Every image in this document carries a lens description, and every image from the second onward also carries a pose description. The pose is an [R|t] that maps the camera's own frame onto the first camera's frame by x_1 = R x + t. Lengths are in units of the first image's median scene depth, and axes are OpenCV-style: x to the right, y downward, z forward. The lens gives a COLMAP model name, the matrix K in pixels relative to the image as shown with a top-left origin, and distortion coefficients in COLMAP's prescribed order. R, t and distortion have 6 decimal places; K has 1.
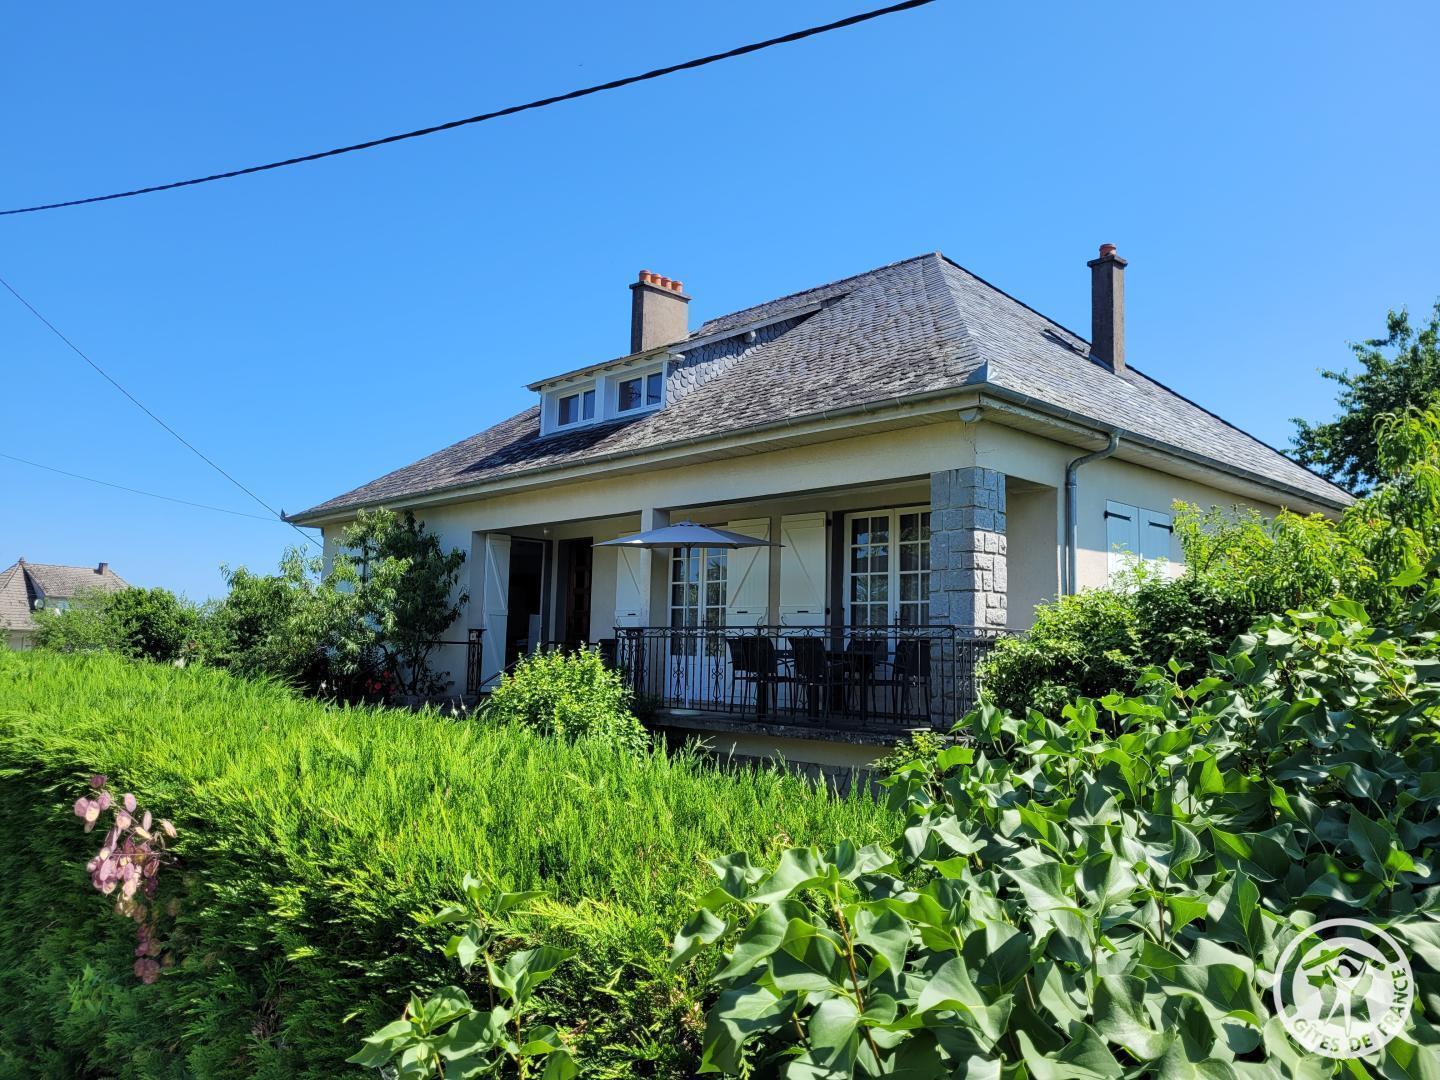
lens RADIAL K [[1095.4, 0, 719.0], [0, 1095.4, 517.8], [0, 0, 1]] dist [0.027819, 0.005552]
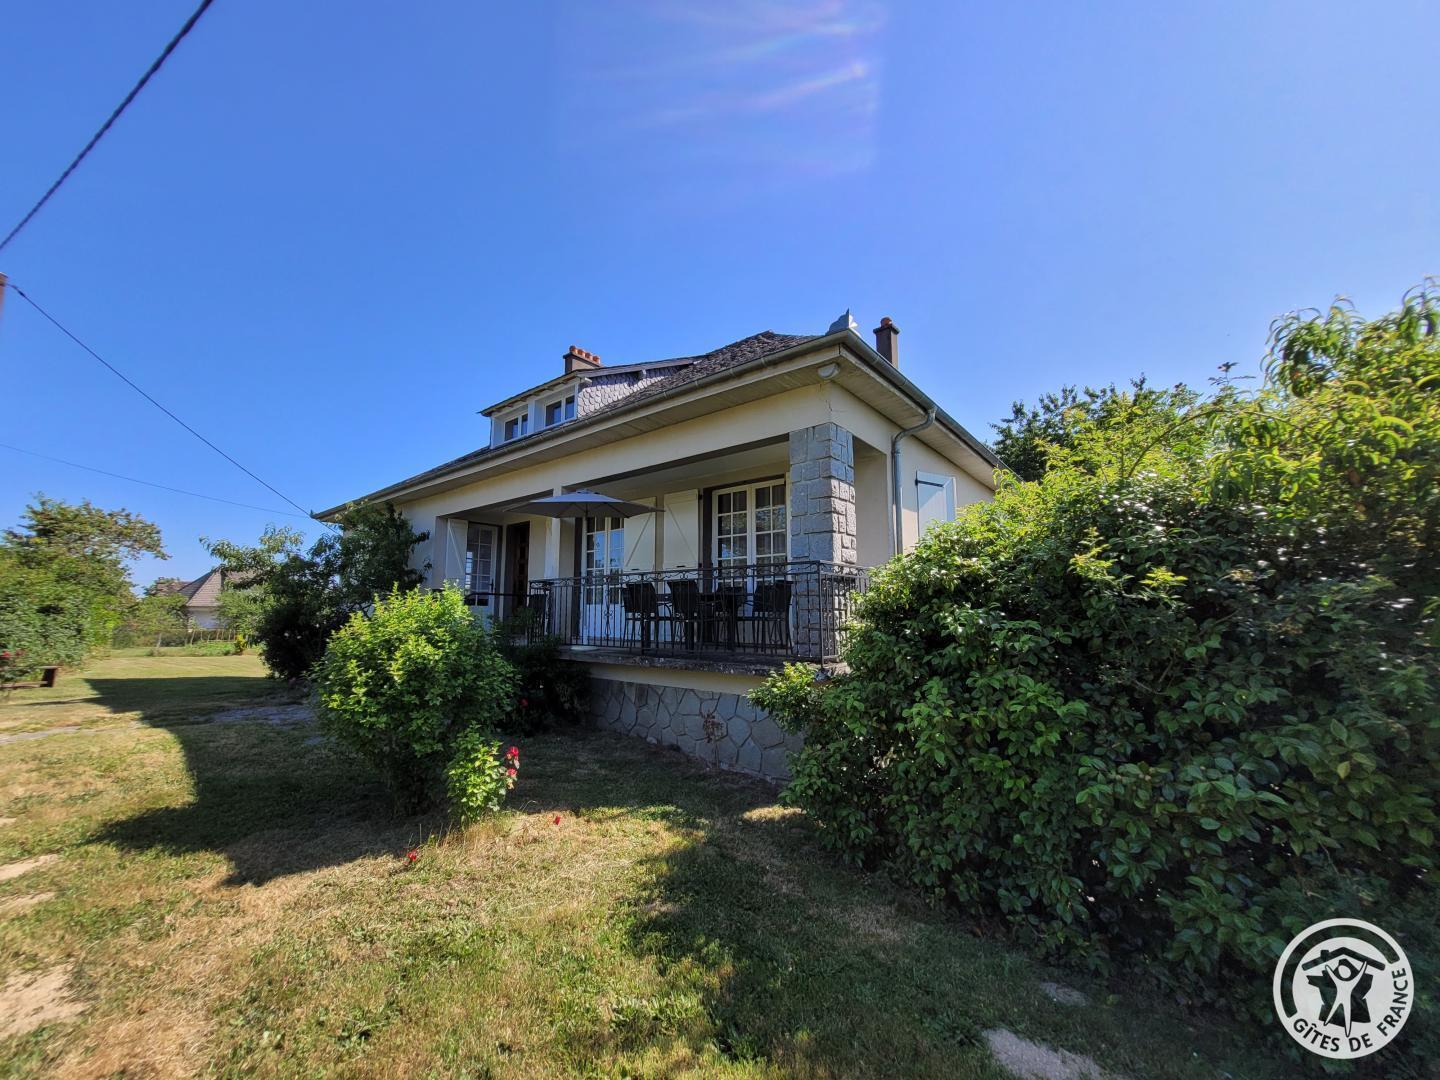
lens RADIAL K [[566.4, 0, 711.1], [0, 566.4, 538.4], [0, 0, 1]] dist [0.004145, 0.000015]
pose [[0.992540, -0.008898, 0.121594, 0.030634], [0.009415, 0.999949, -0.003679, 0.055274], [-0.121555, 0.004796, 0.992573, 0.332493]]
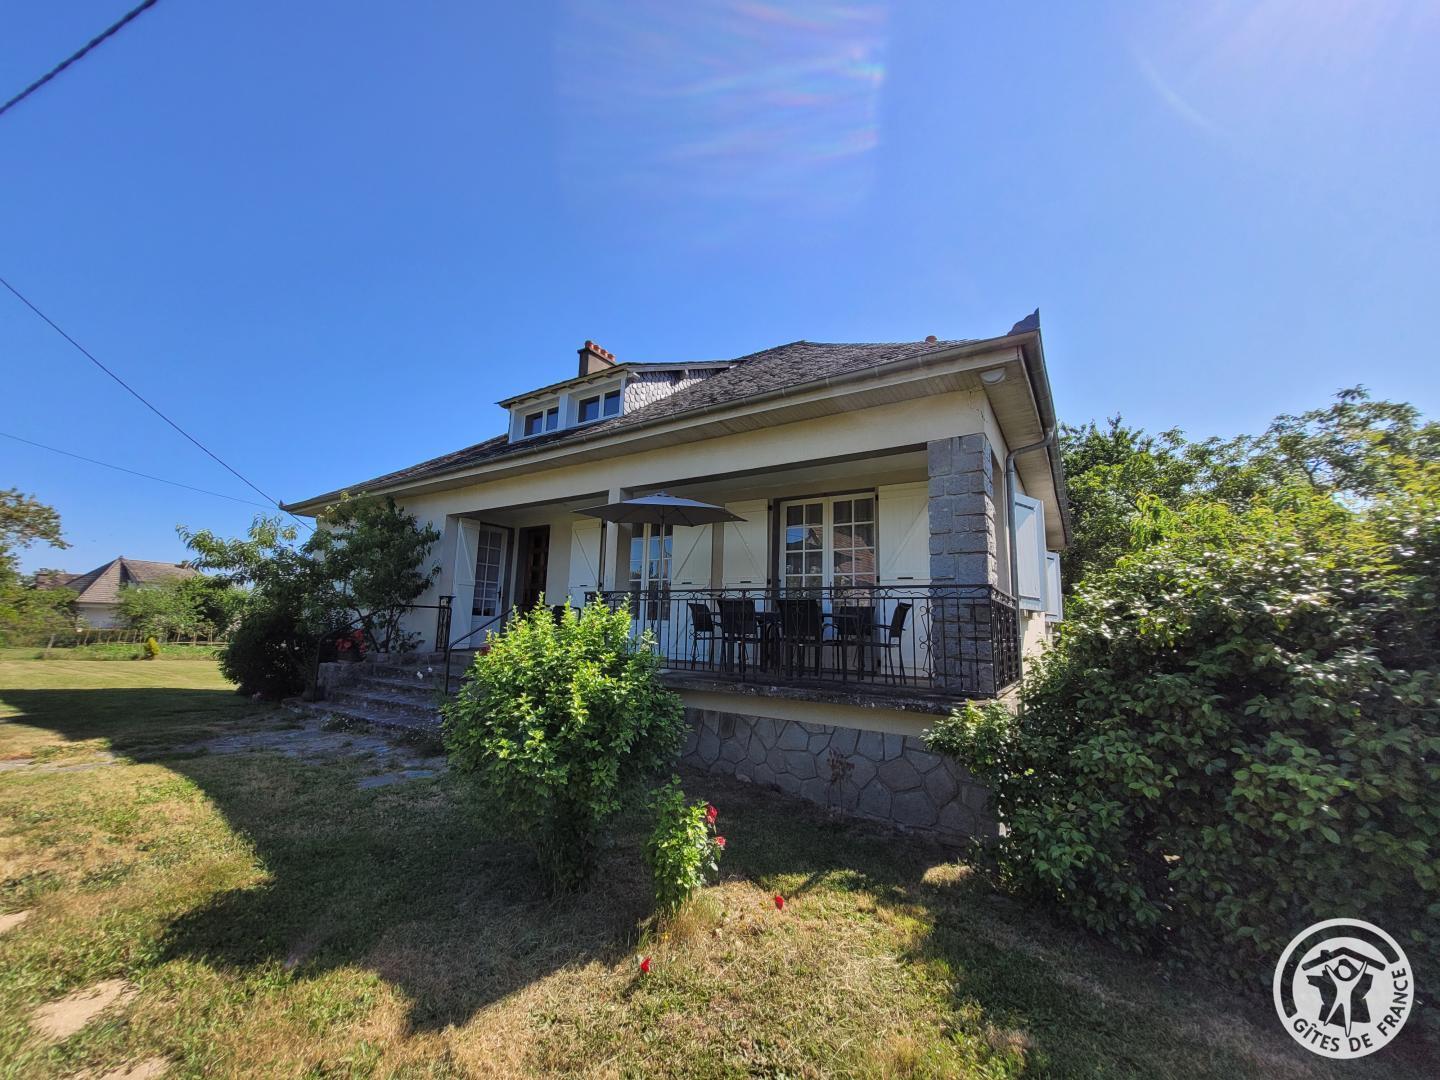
lens RADIAL K [[566.4, 0, 713.3], [0, 566.4, 538.9], [0, 0, 1]] dist [0.004145, 0.000015]
pose [[0.974530, 0.039428, 0.220766, -0.094349], [-0.033790, 0.999001, -0.029258, 0.057918], [-0.221699, 0.021053, 0.974888, 0.407973]]
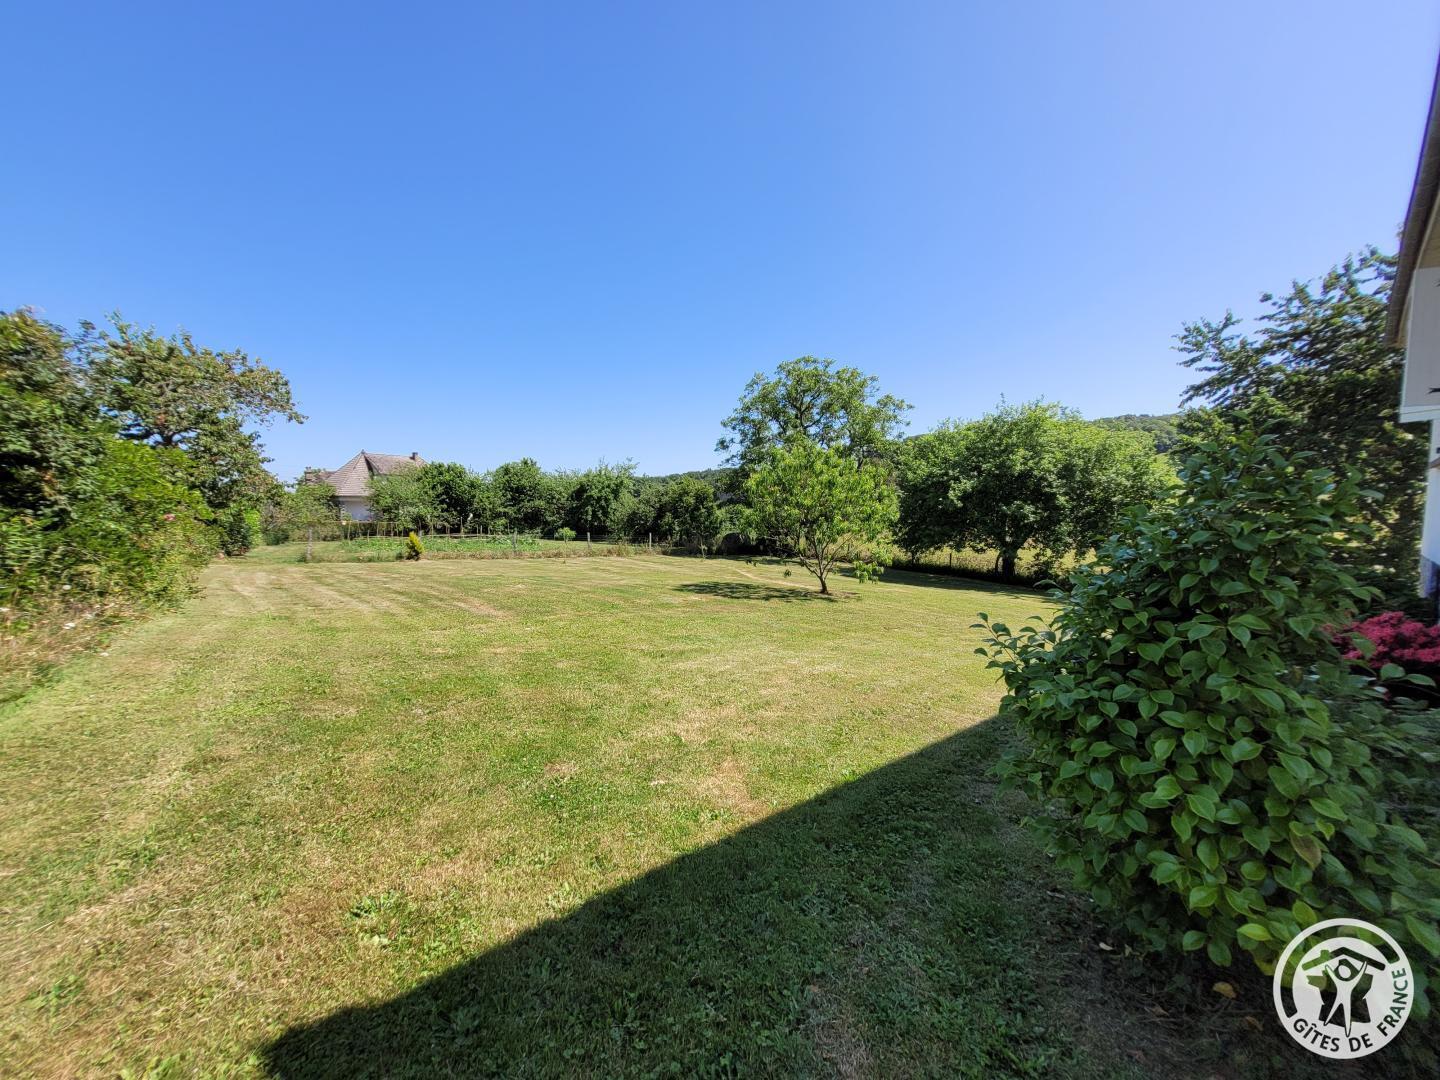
lens RADIAL K [[566.4, 0, 710.7], [0, 566.4, 541.1], [0, 0, 1]] dist [0.004145, 0.000015]
pose [[0.999032, -0.018587, -0.039872, -0.757917], [0.025557, 0.982940, 0.182143, 0.190433], [0.035806, -0.182986, 0.982463, 1.410290]]
